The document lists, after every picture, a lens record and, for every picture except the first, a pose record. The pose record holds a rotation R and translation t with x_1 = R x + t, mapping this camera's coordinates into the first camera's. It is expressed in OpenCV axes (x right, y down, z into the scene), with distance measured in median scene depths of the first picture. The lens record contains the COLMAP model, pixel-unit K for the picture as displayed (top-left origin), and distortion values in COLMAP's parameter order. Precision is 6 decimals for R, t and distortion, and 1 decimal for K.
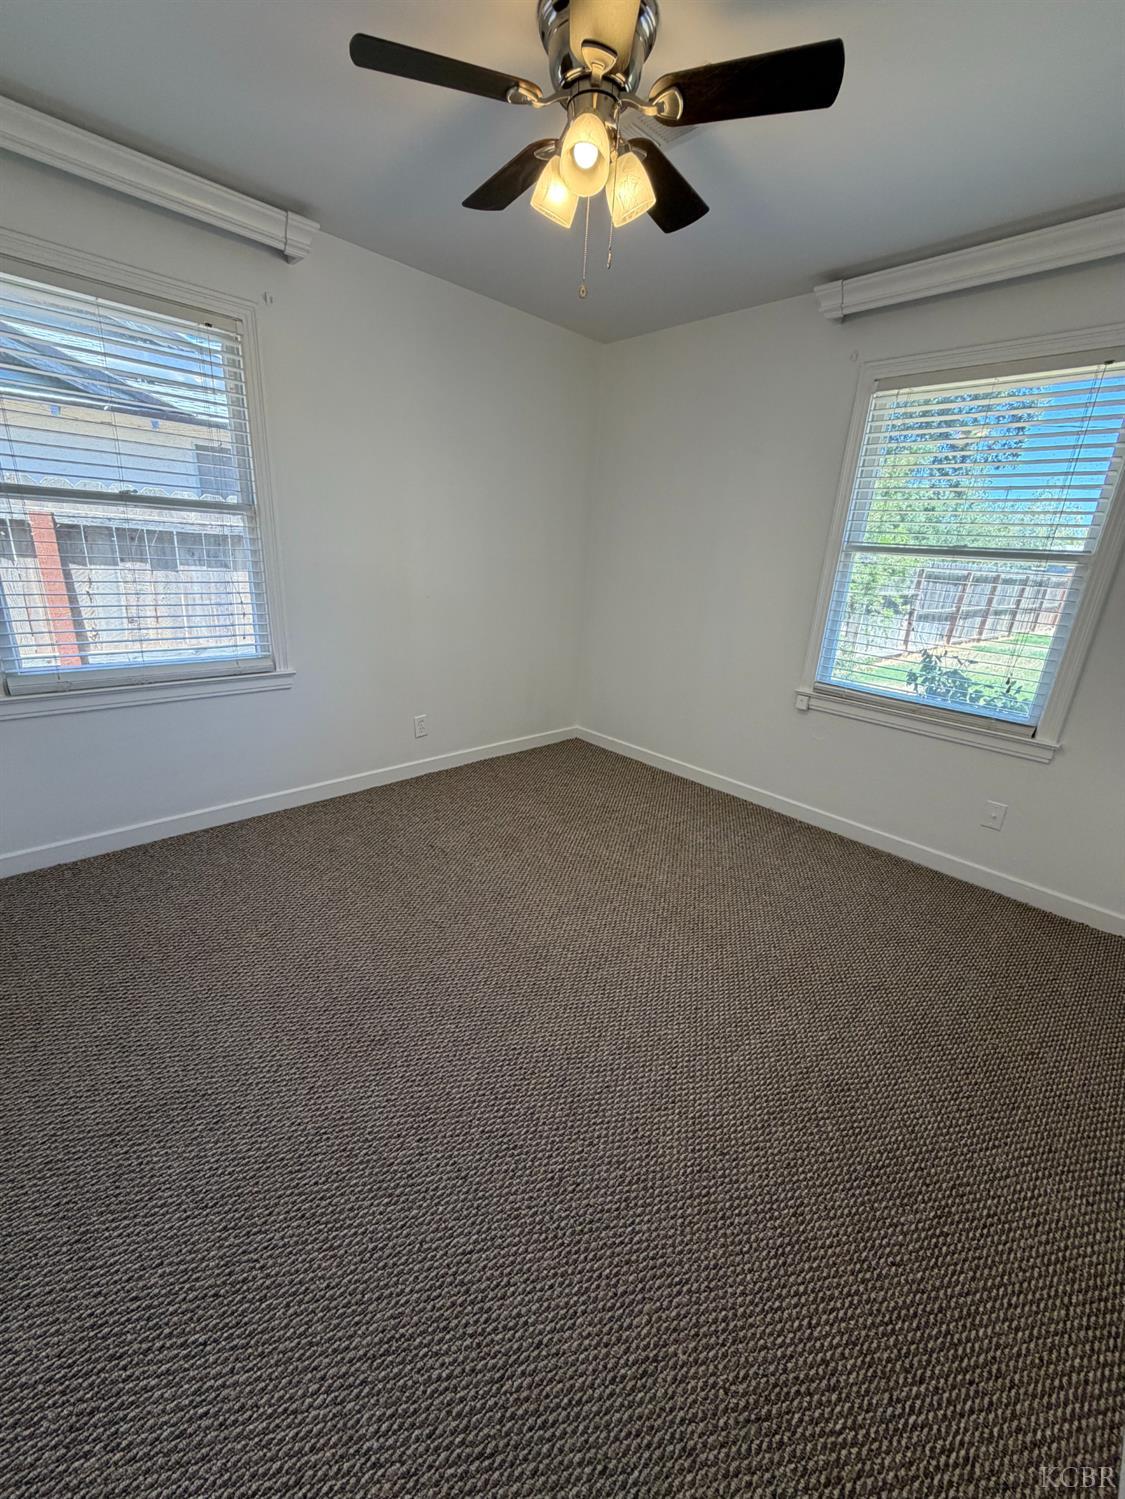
lens RADIAL K [[599.9, 0, 562.5], [0, 599.9, 746.0], [0, 0, 1]] dist [-0.001732, 0.000643]
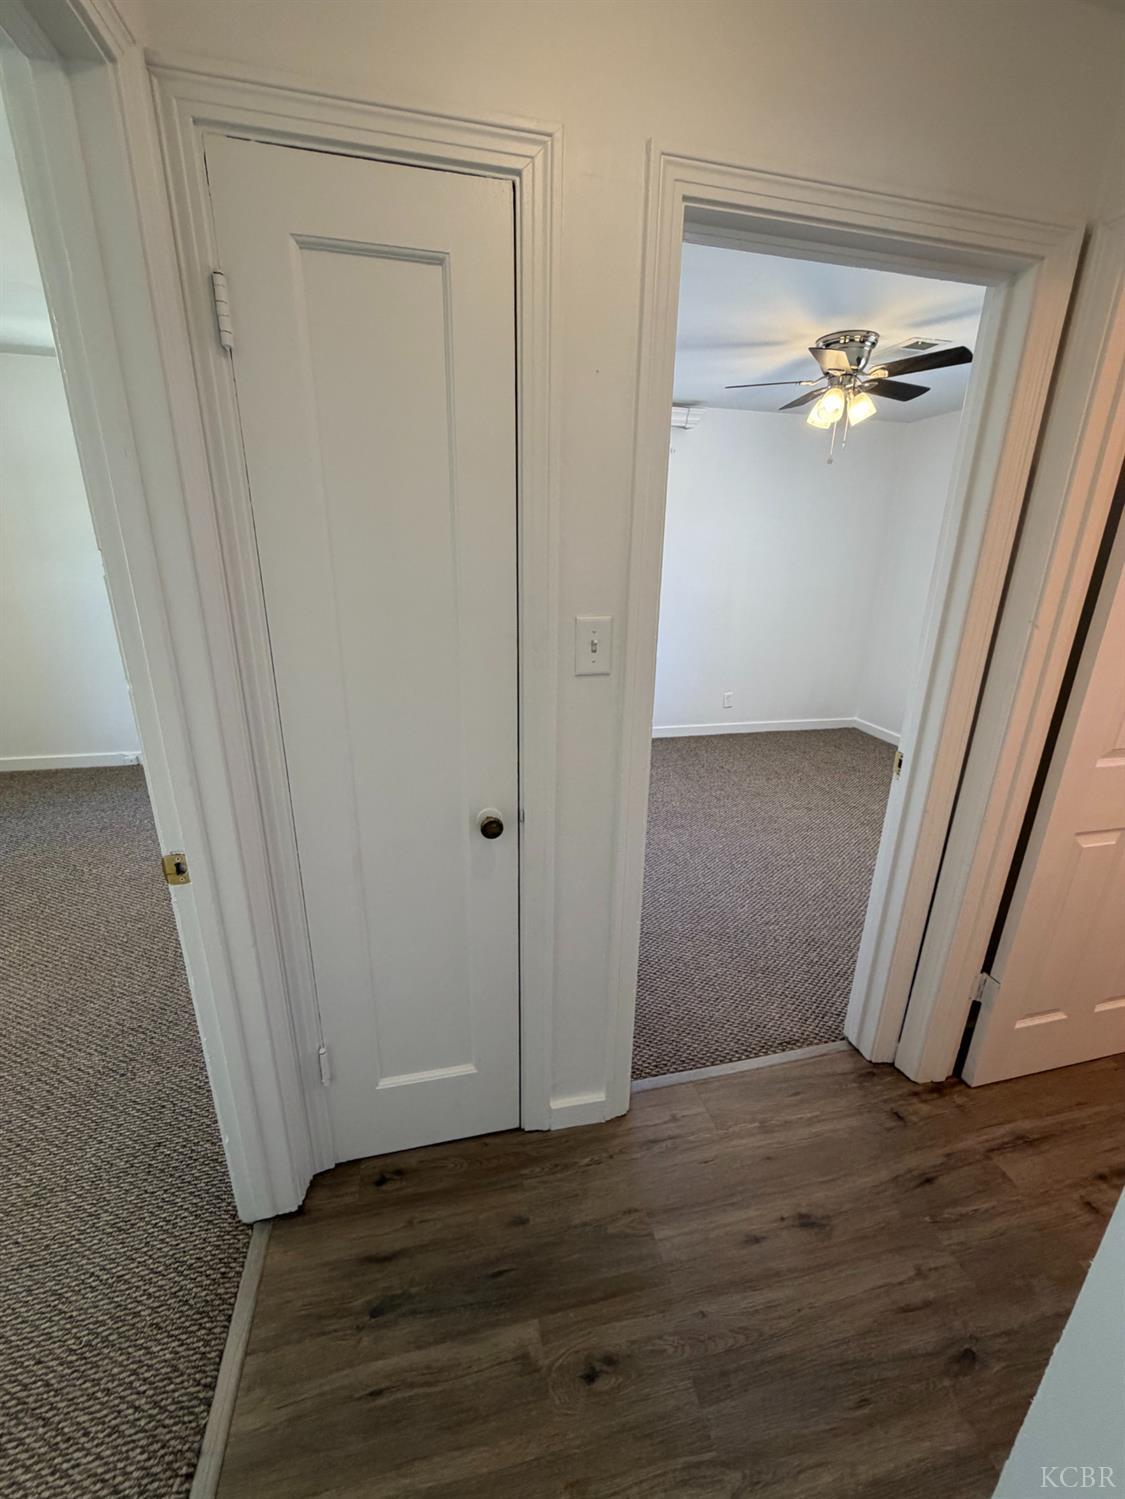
lens RADIAL K [[599.9, 0, 567.5], [0, 599.9, 746.4], [0, 0, 1]] dist [-0.001732, 0.000643]
pose [[0.861140, 0.120654, -0.493842, 0.212778], [-0.134139, 0.990929, 0.008194, 0.153795], [0.490351, 0.059187, 0.869513, -0.607539]]
